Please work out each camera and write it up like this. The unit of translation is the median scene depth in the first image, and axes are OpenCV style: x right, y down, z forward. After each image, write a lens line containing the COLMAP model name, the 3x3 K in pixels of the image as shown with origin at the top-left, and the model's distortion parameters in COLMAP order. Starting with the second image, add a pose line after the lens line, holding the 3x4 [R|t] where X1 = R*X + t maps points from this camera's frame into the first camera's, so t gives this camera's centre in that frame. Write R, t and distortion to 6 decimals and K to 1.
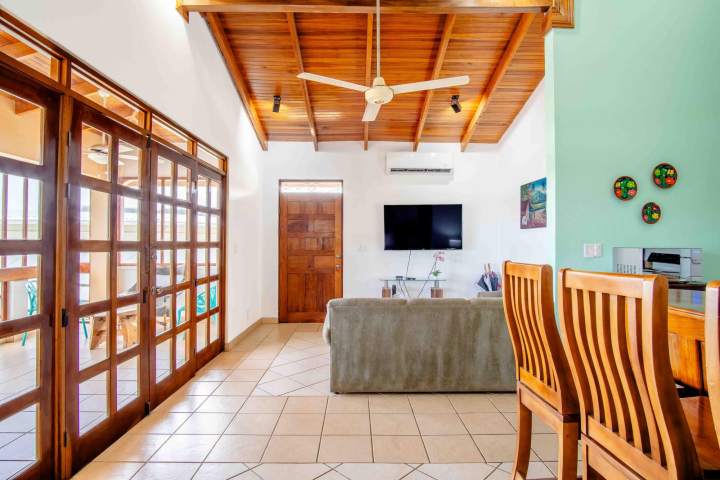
lens RADIAL K [[385.8, 0, 360.0], [0, 385.8, 240.0], [0, 0, 1]] dist [-0.028401, 0.001163]
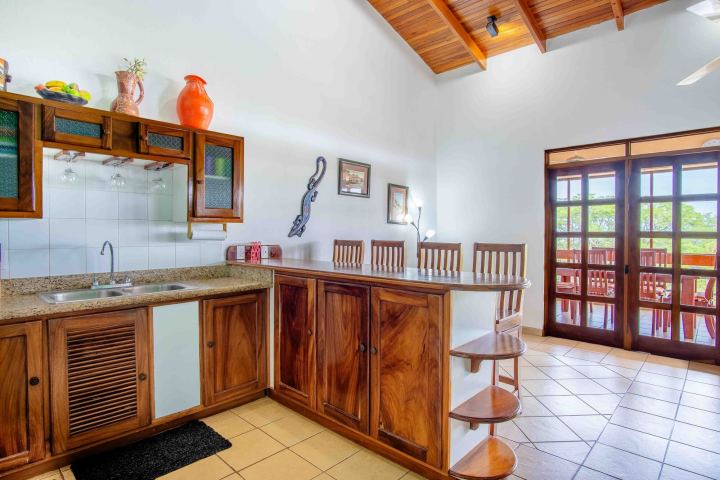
lens RADIAL K [[391.6, 0, 360.9], [0, 391.6, 236.8], [0, 0, 1]] dist [-0.026959, 0.001733]
pose [[-0.700970, 0.004498, -0.713176, 0.667855], [0.005449, 0.999985, 0.000951, 0.007367], [0.713169, -0.003220, -0.700984, 0.553196]]
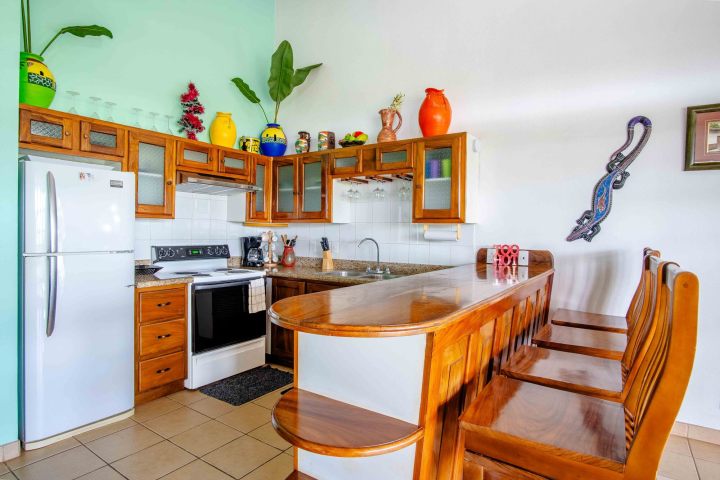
lens RADIAL K [[391.6, 0, 360.9], [0, 391.6, 236.8], [0, 0, 1]] dist [-0.026959, 0.001733]
pose [[-0.819713, -0.021634, 0.572366, 0.155807], [-0.022623, 0.999730, 0.005387, 0.005663], [-0.572327, -0.008532, -0.819981, 0.551880]]
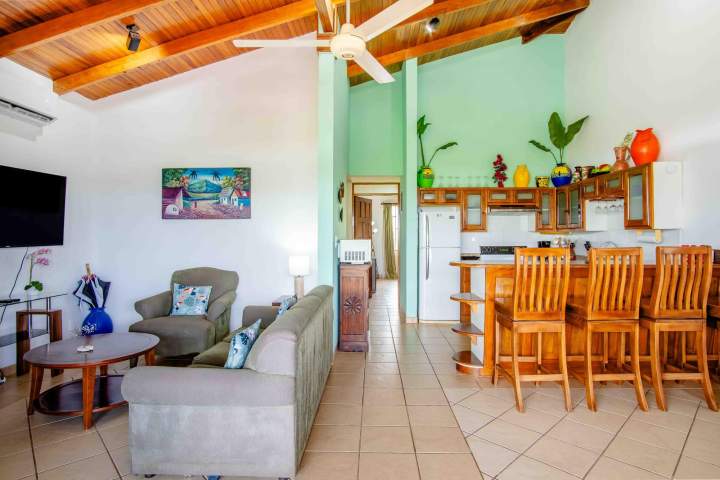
lens RADIAL K [[391.6, 0, 360.9], [0, 391.6, 236.8], [0, 0, 1]] dist [-0.026959, 0.001733]
pose [[0.043694, -0.001411, 0.999044, -0.431555], [-0.009742, 0.999951, 0.001839, 0.004684], [-0.998997, -0.009813, 0.043678, 0.539230]]
